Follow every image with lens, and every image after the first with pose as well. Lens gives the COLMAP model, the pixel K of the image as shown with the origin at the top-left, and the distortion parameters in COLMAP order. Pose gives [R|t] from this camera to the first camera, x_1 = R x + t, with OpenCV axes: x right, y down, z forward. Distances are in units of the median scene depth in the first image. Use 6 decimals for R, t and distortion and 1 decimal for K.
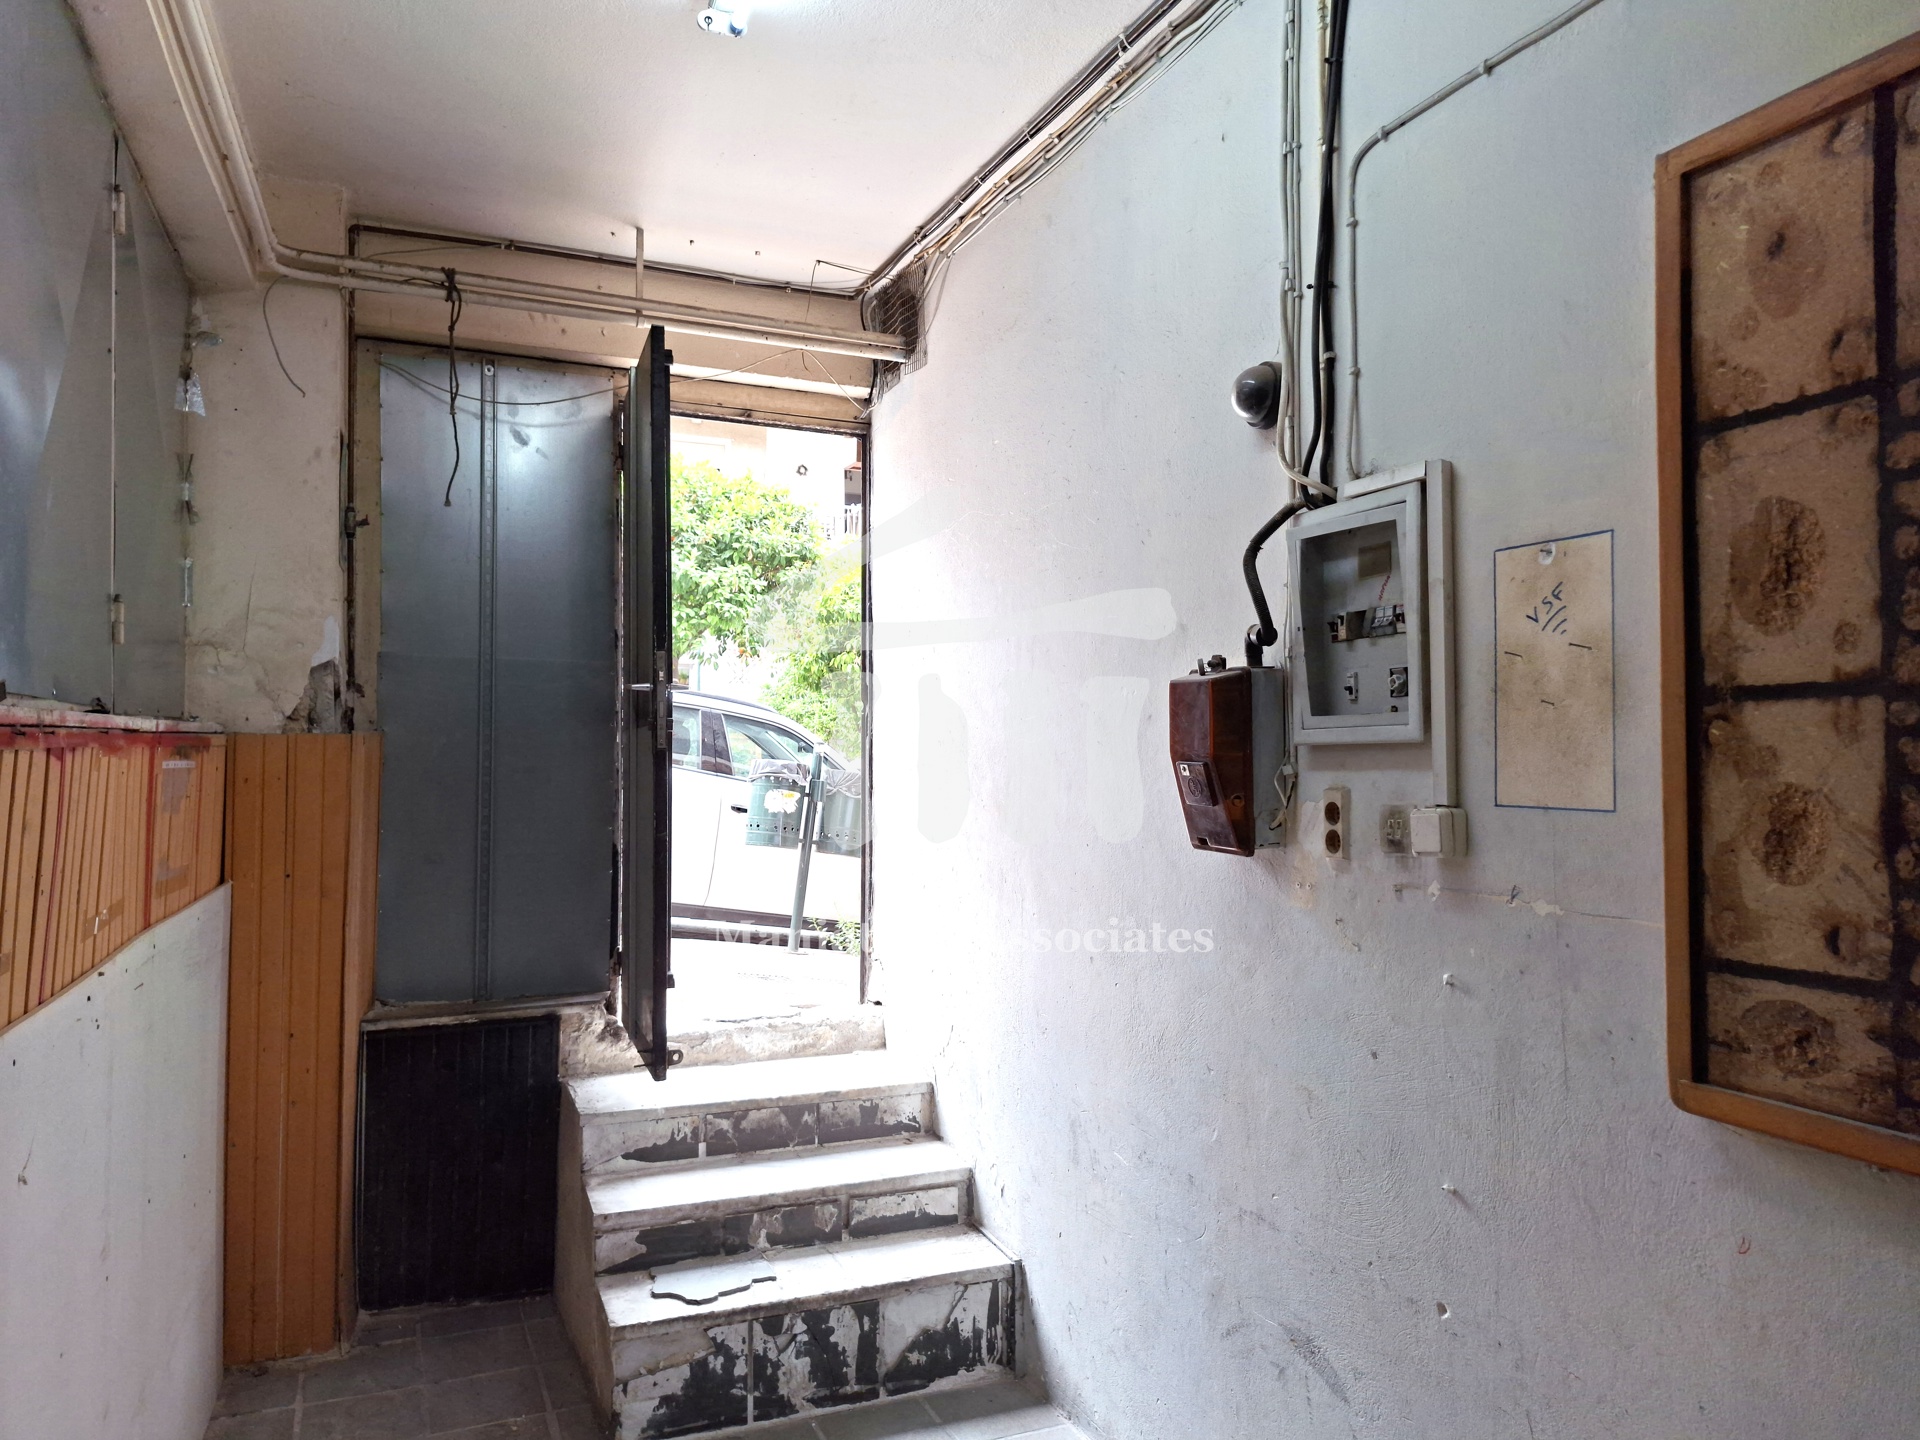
lens RADIAL K [[1340.7, 0, 968.4], [0, 1340.7, 722.3], [0, 0, 1]] dist [0.094088, -0.131111]
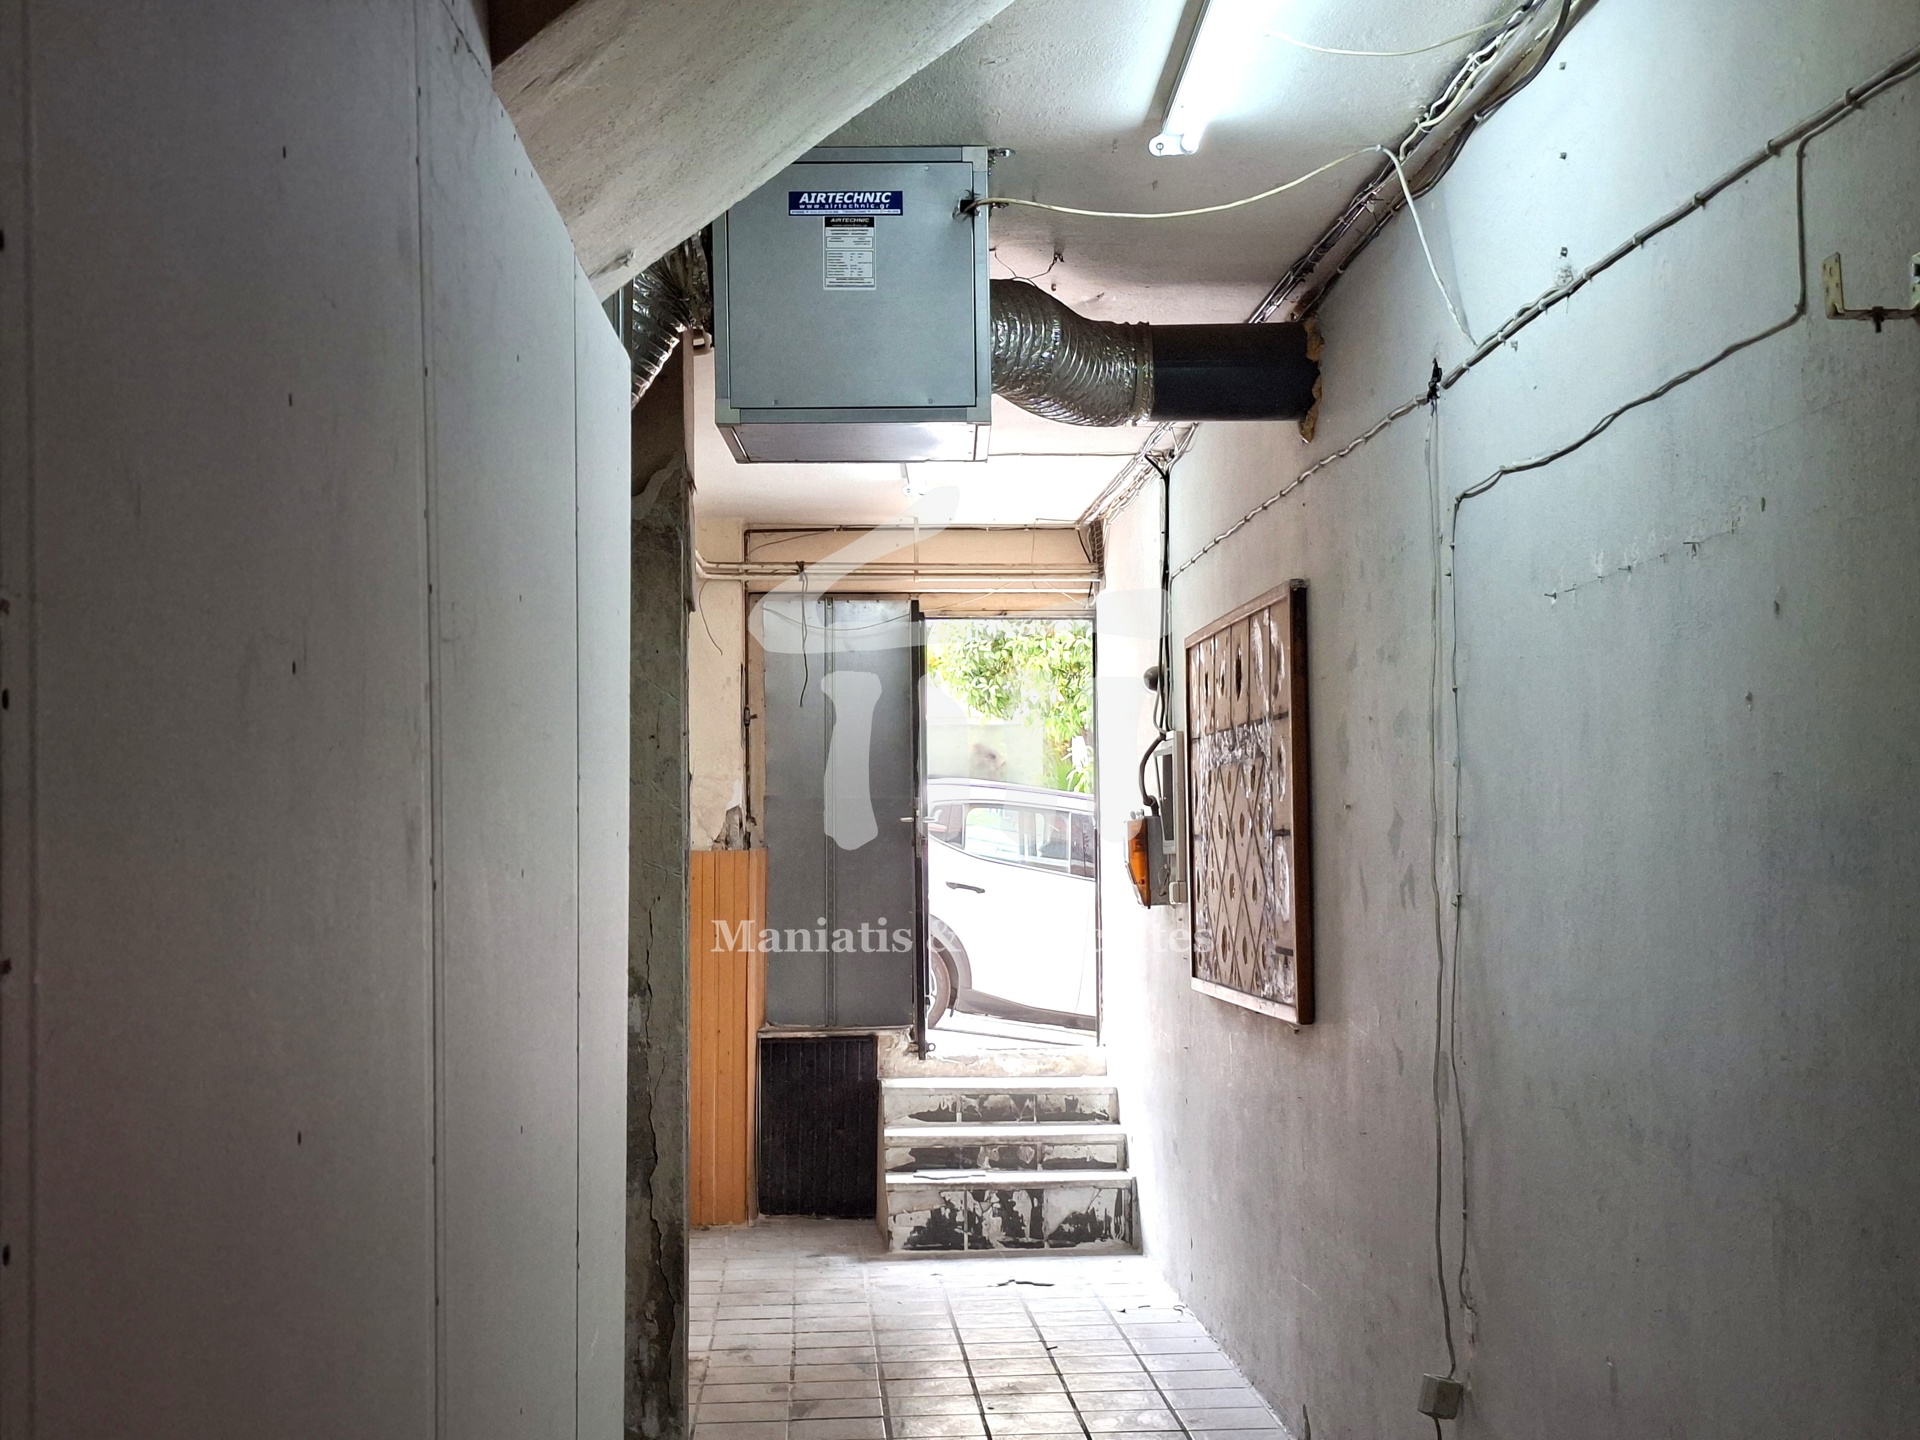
lens RADIAL K [[2766.3, 0, 960.0], [0, 2766.3, 720.0], [0, 0, 1]] dist [0.164903, -0.031401]
pose [[0.938584, -0.025930, -0.344074, 1.023878], [0.017285, 0.999454, -0.028169, -0.053913], [0.344616, 0.020491, 0.938520, -2.237926]]
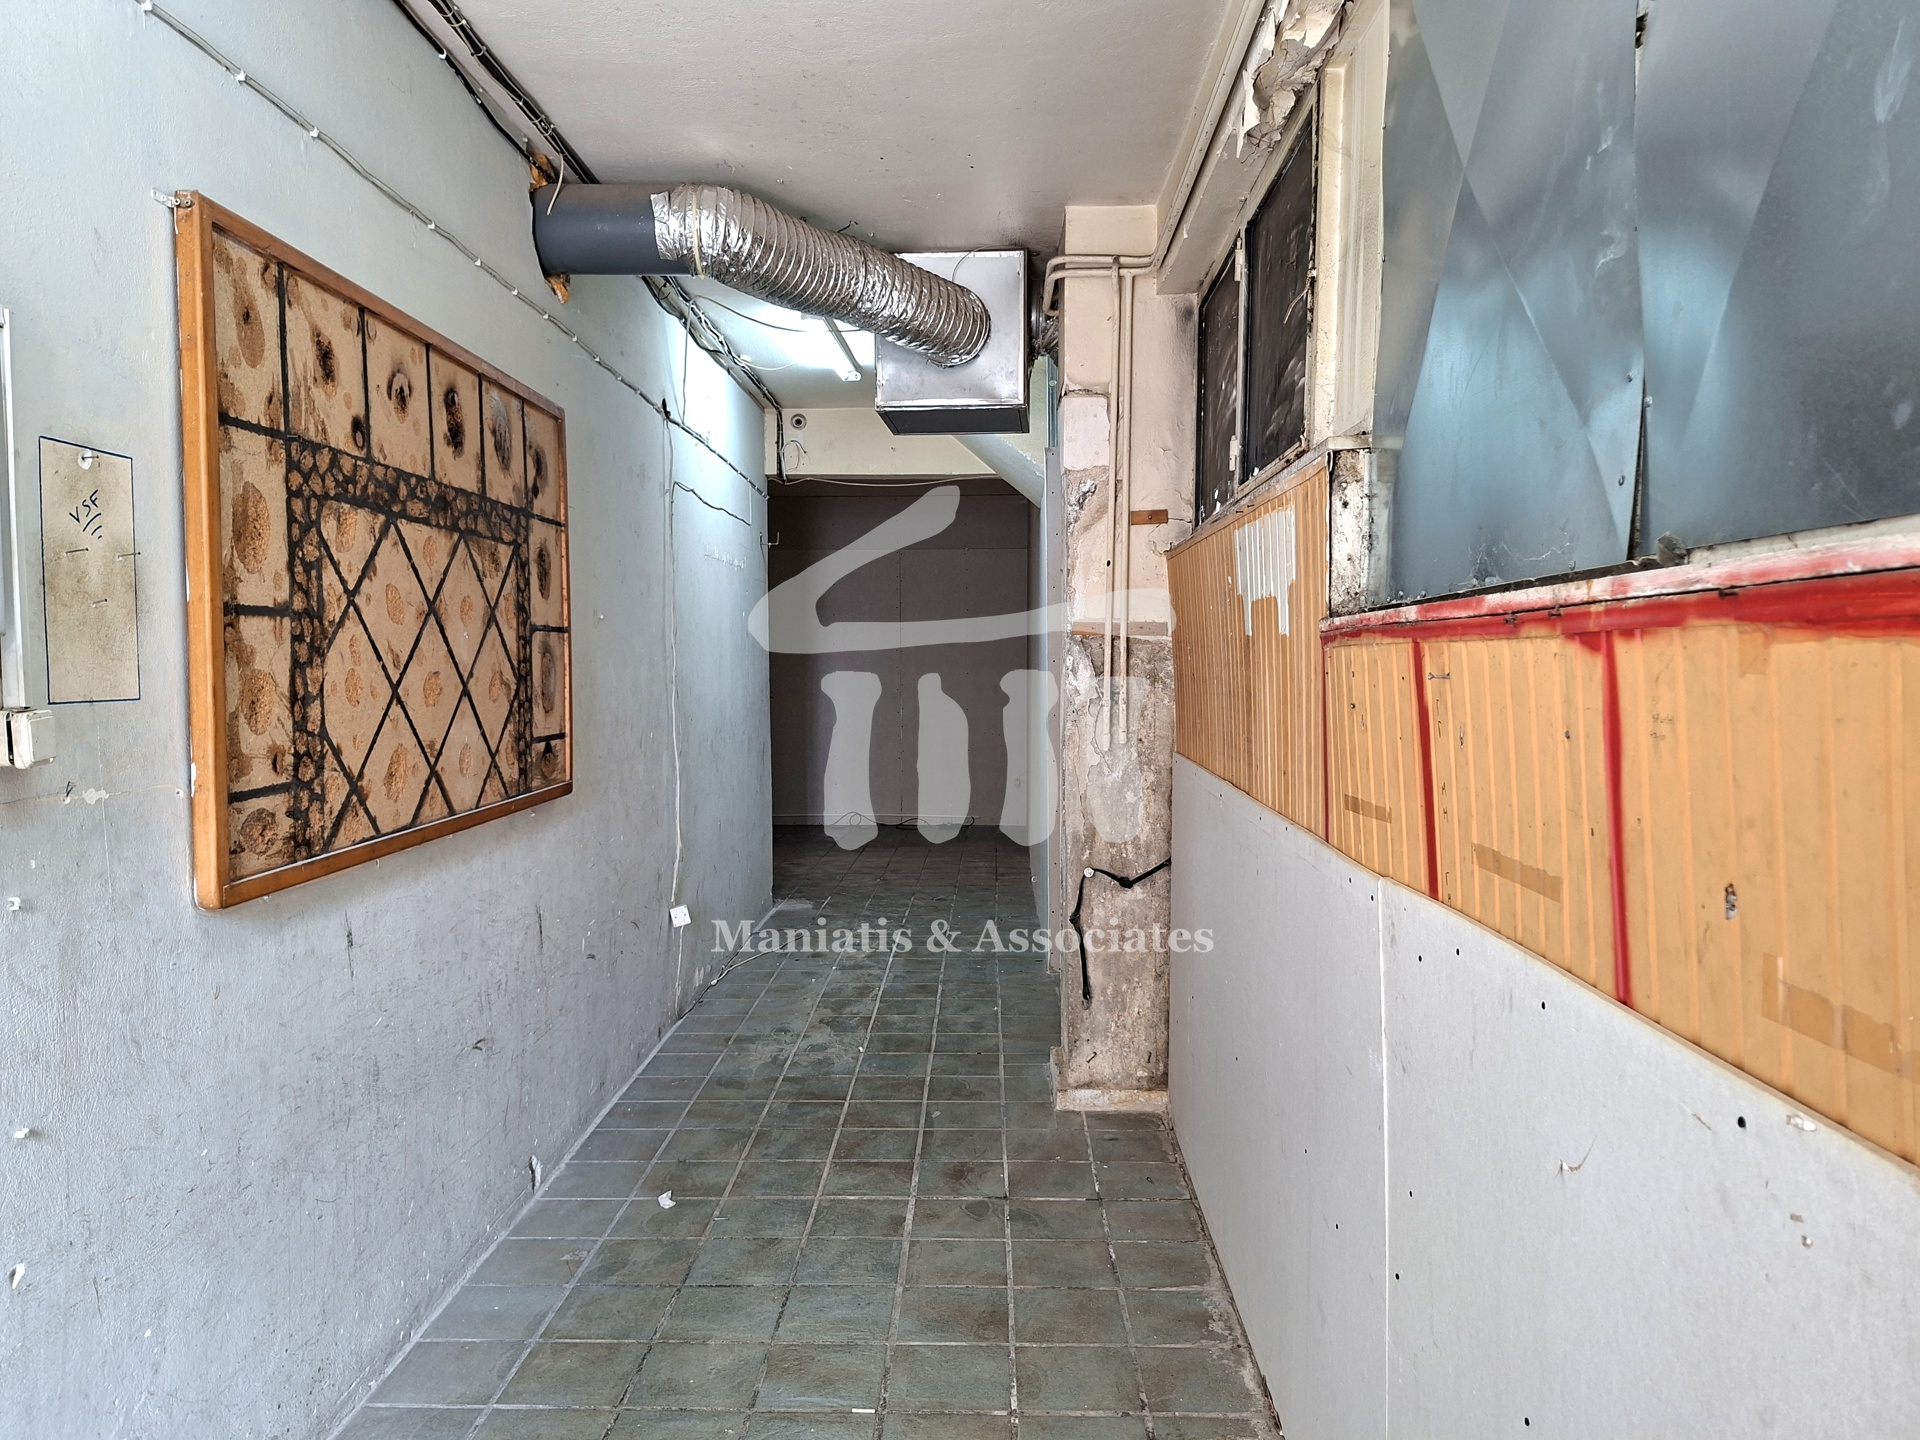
lens RADIAL K [[1340.7, 0, 968.4], [0, 1340.7, 722.3], [0, 0, 1]] dist [0.094088, -0.131111]
pose [[-0.914459, -0.017419, 0.404304, -0.375280], [-0.006886, 0.999598, 0.027493, 0.027319], [-0.404621, 0.022358, -0.914211, 1.014366]]
